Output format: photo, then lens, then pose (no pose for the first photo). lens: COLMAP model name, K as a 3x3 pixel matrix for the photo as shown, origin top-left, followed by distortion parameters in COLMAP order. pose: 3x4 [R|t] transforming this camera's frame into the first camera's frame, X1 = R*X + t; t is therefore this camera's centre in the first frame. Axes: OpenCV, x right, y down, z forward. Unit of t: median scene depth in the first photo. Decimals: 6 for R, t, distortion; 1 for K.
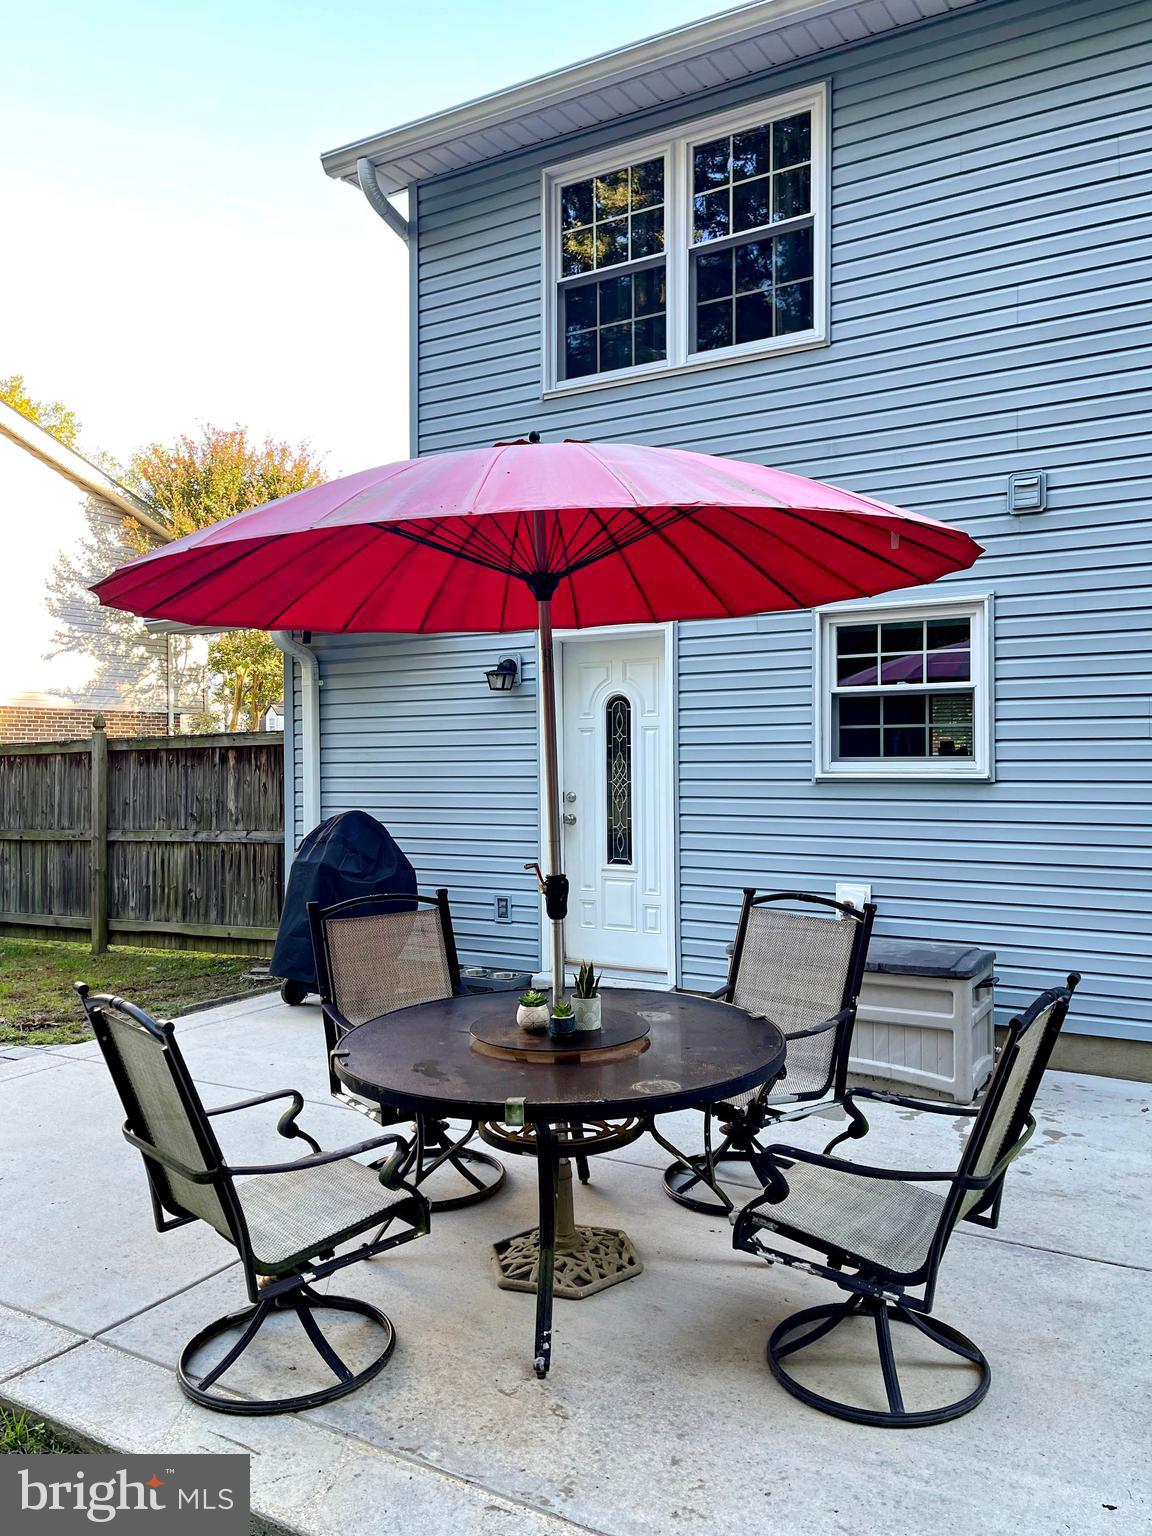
lens RADIAL K [[1157.7, 0, 579.9], [0, 1157.7, 766.0], [0, 0, 1]] dist [0.051390, -0.043881]
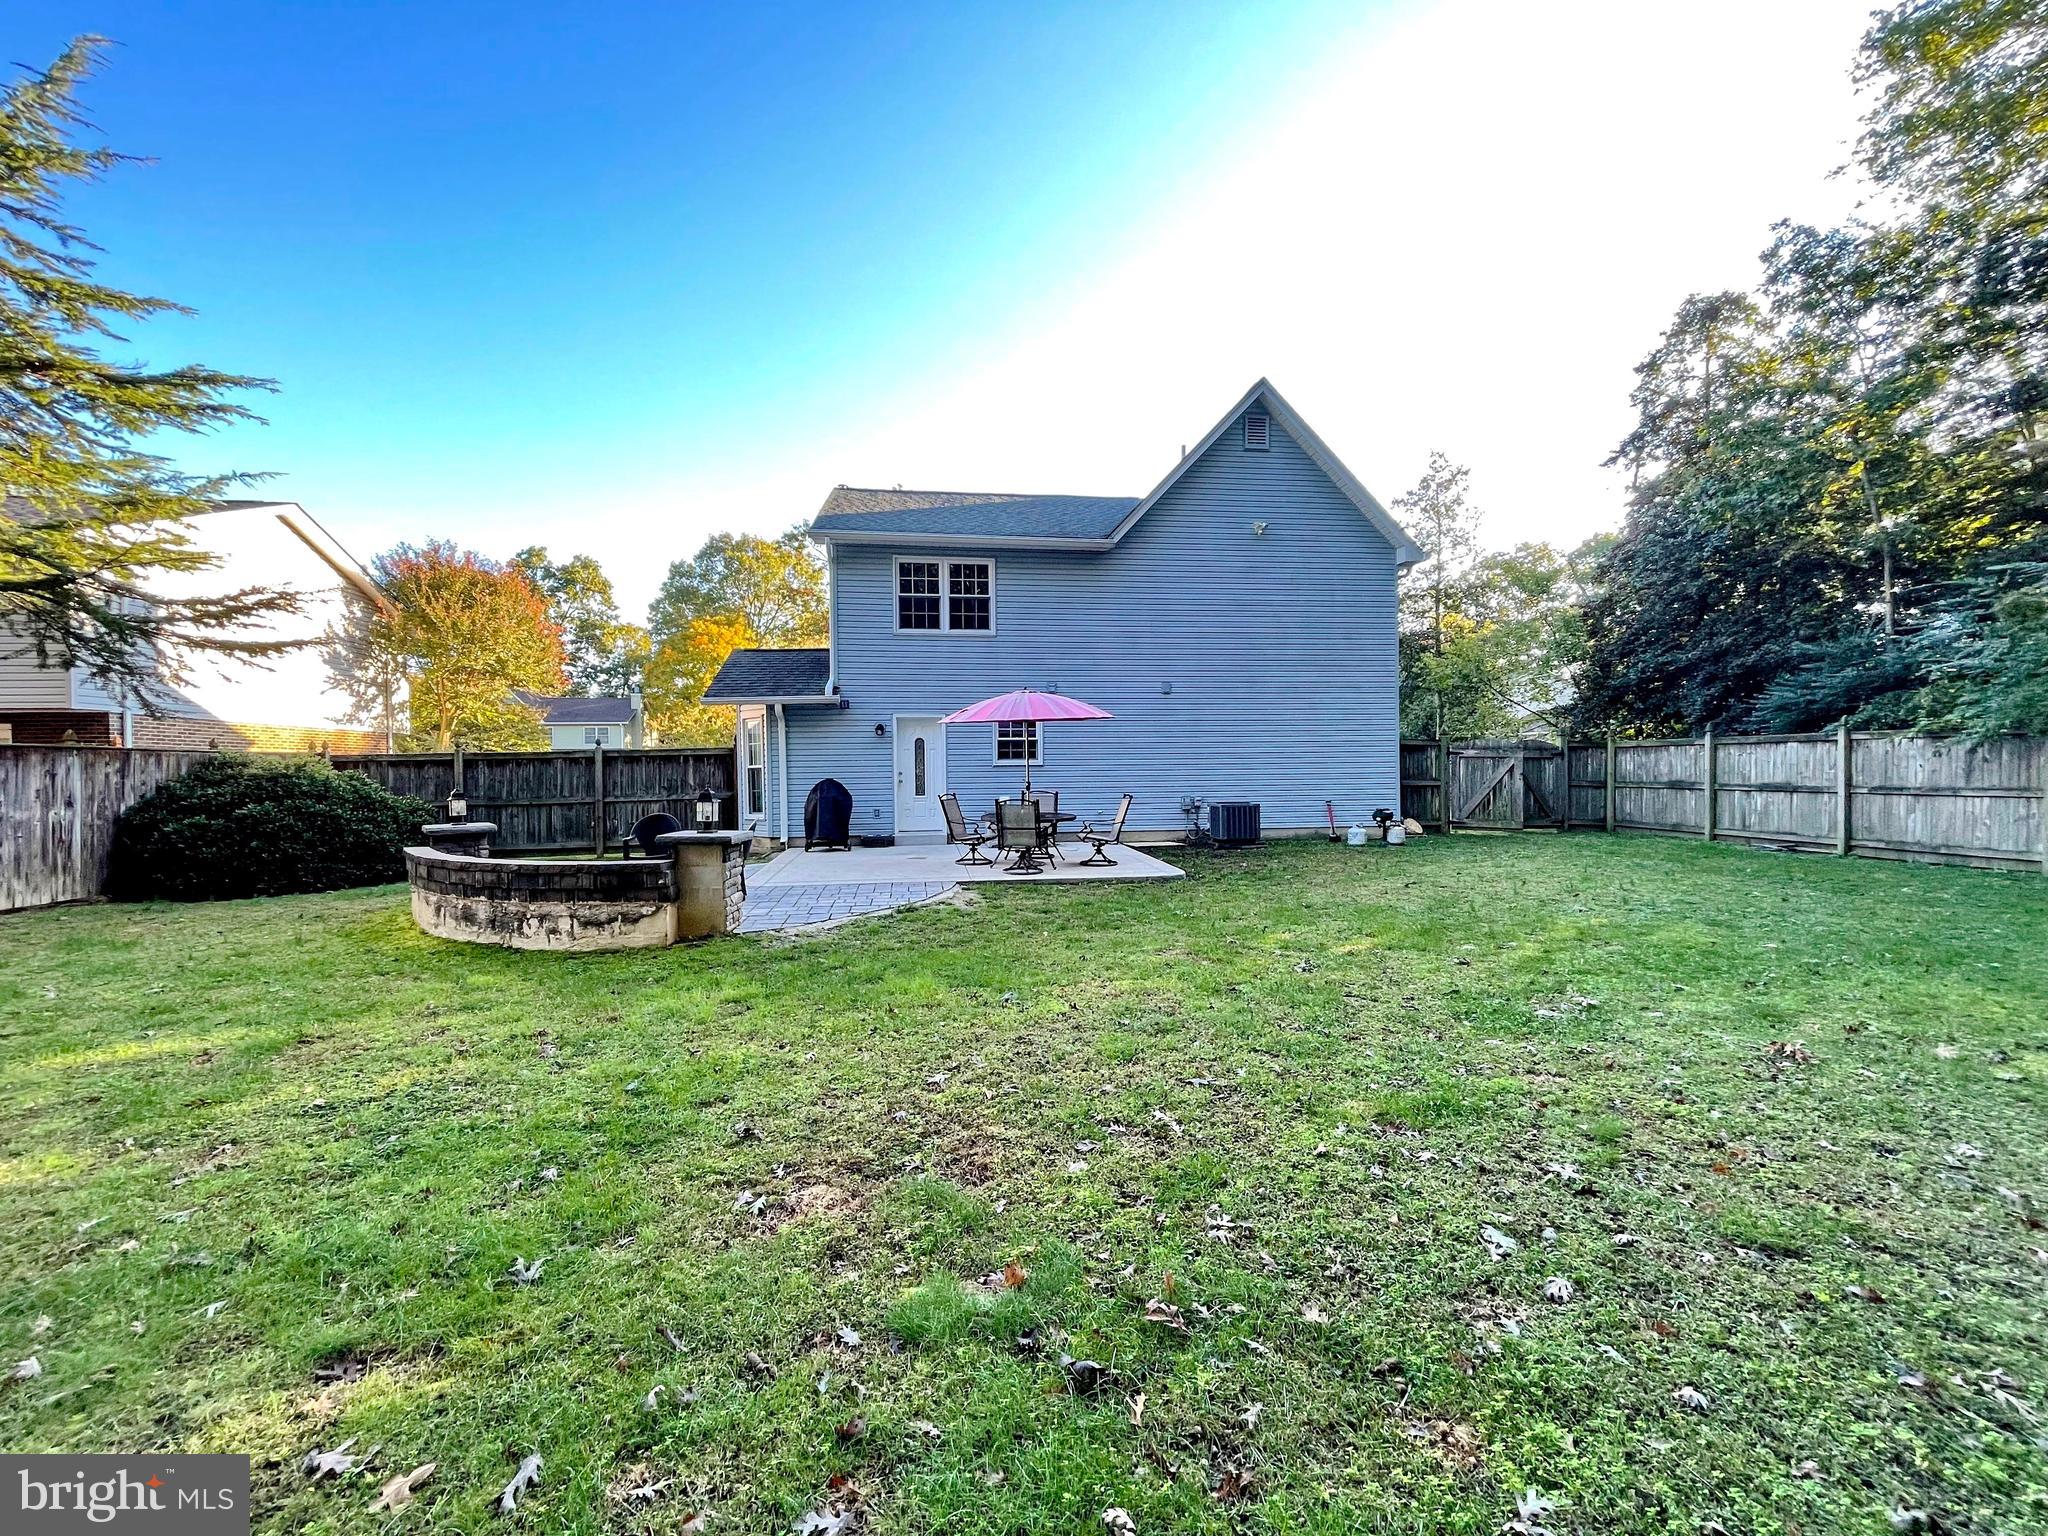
lens RADIAL K [[823.0, 0, 1011.5], [0, 823.0, 774.2], [0, 0, 1]] dist [-0.001935, 0.000301]
pose [[0.794956, -0.004045, 0.606653, -1.109849], [0.007137, 0.999971, -0.002684, 0.039943], [-0.606625, 0.006463, 0.794962, -0.846558]]
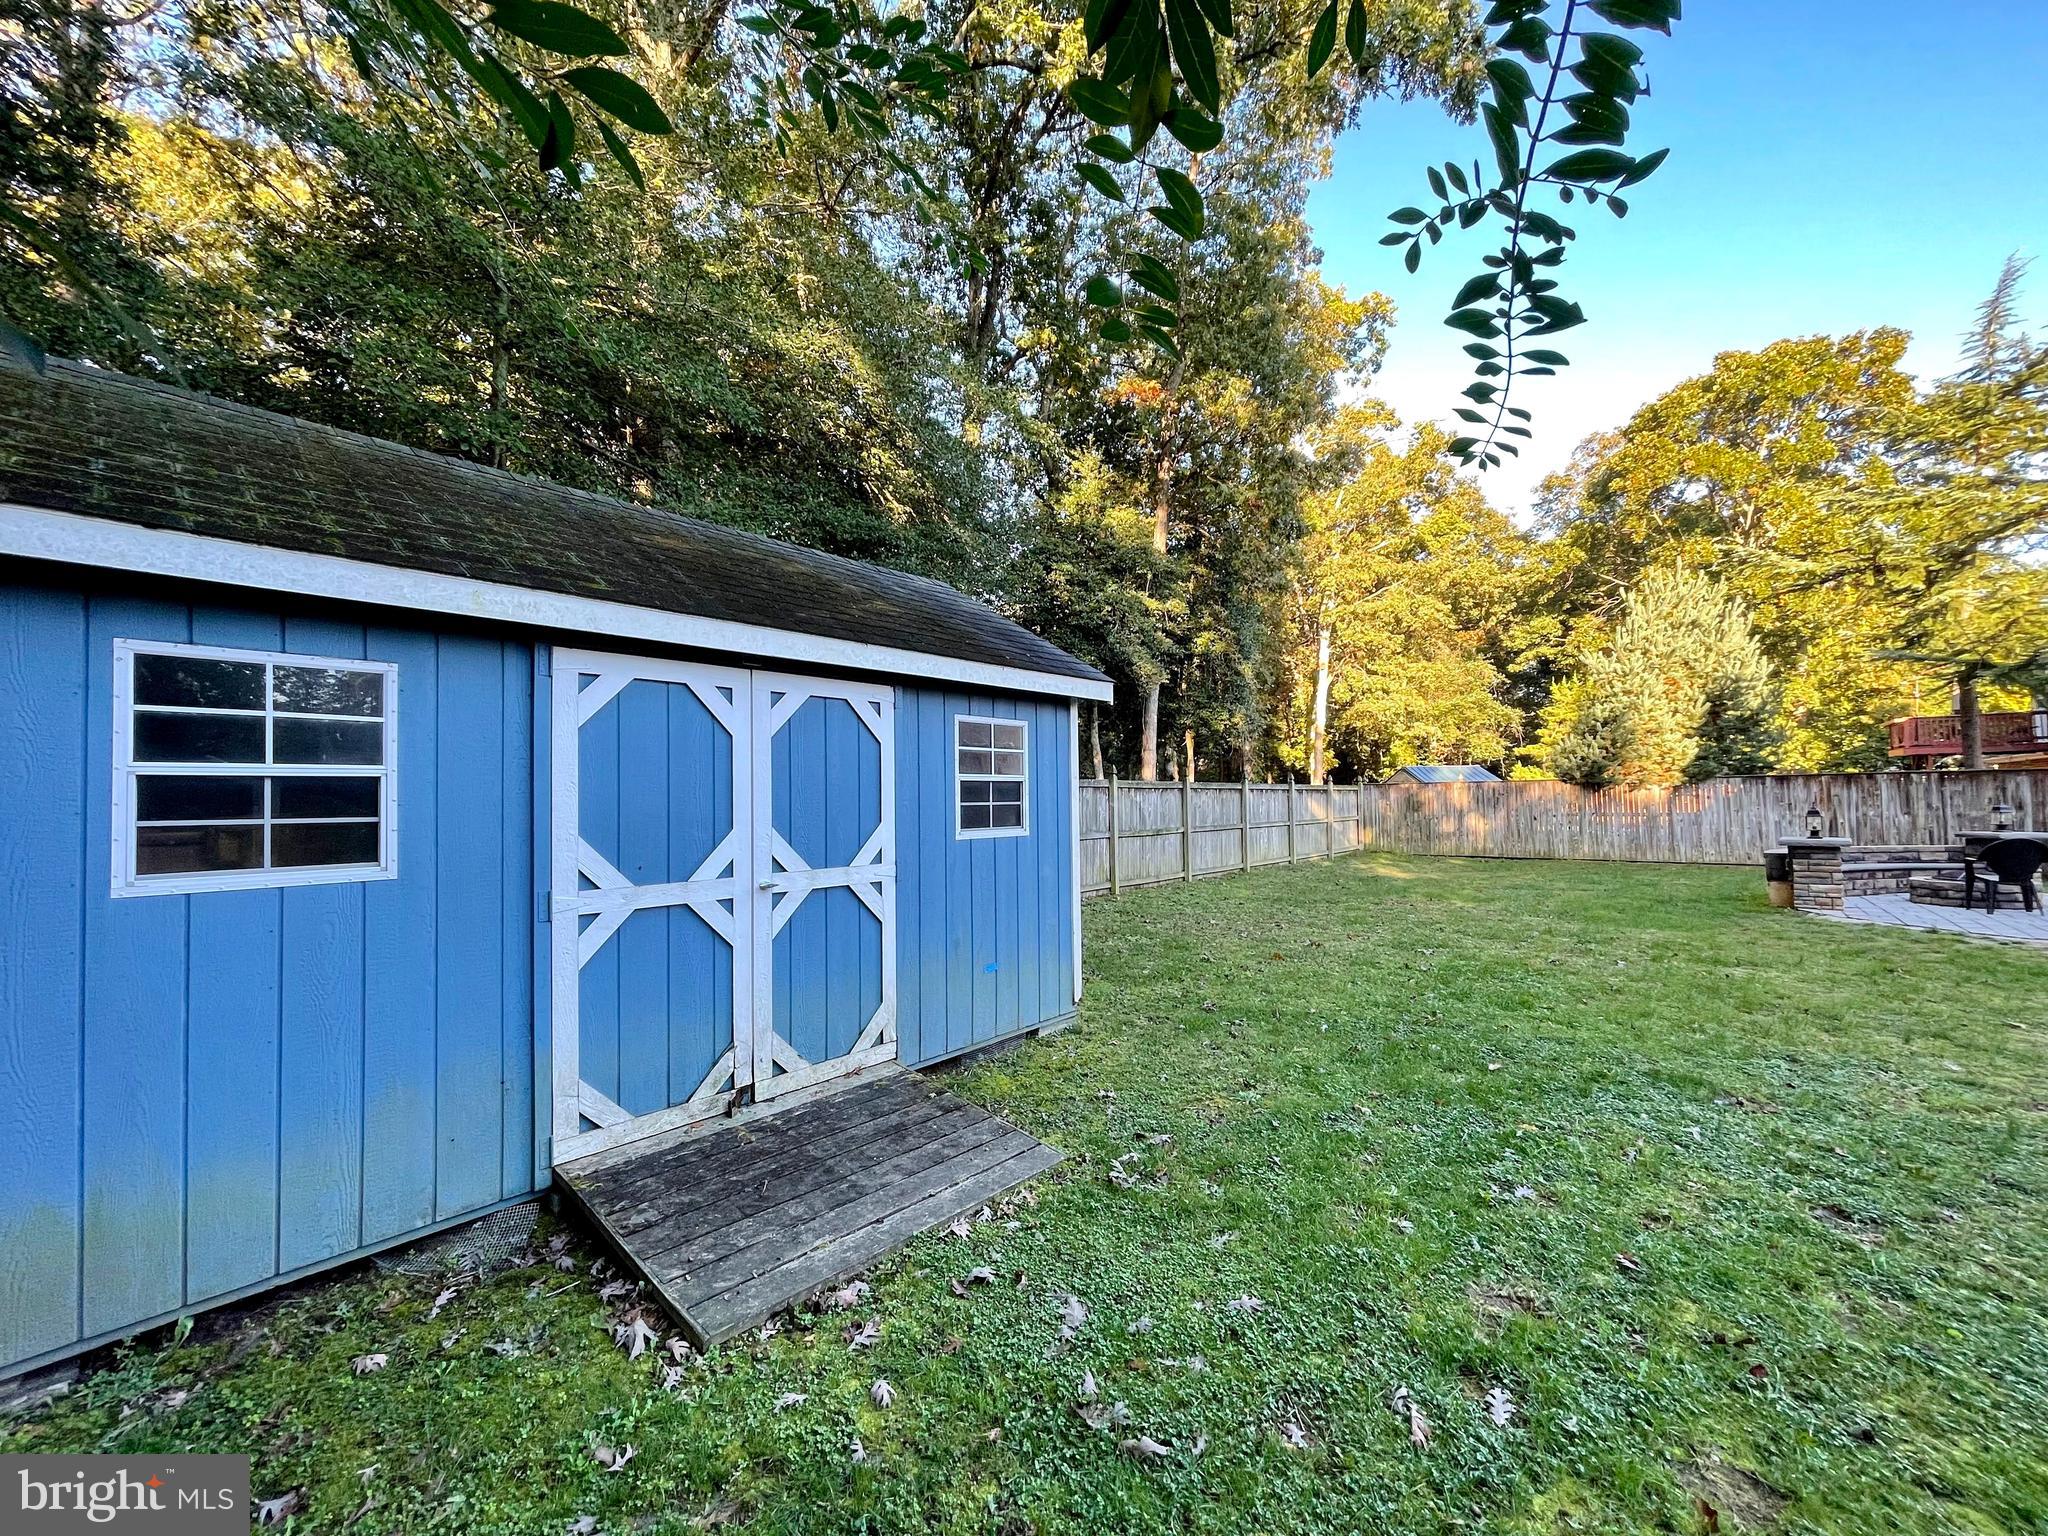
lens RADIAL K [[823.0, 0, 1016.1], [0, 823.0, 780.1], [0, 0, 1]] dist [-0.001935, 0.000301]
pose [[-0.142925, -0.015399, -0.989614, 1.025266], [0.011139, 0.999791, -0.017166, 0.011394], [0.989671, -0.013477, -0.142724, -0.982063]]
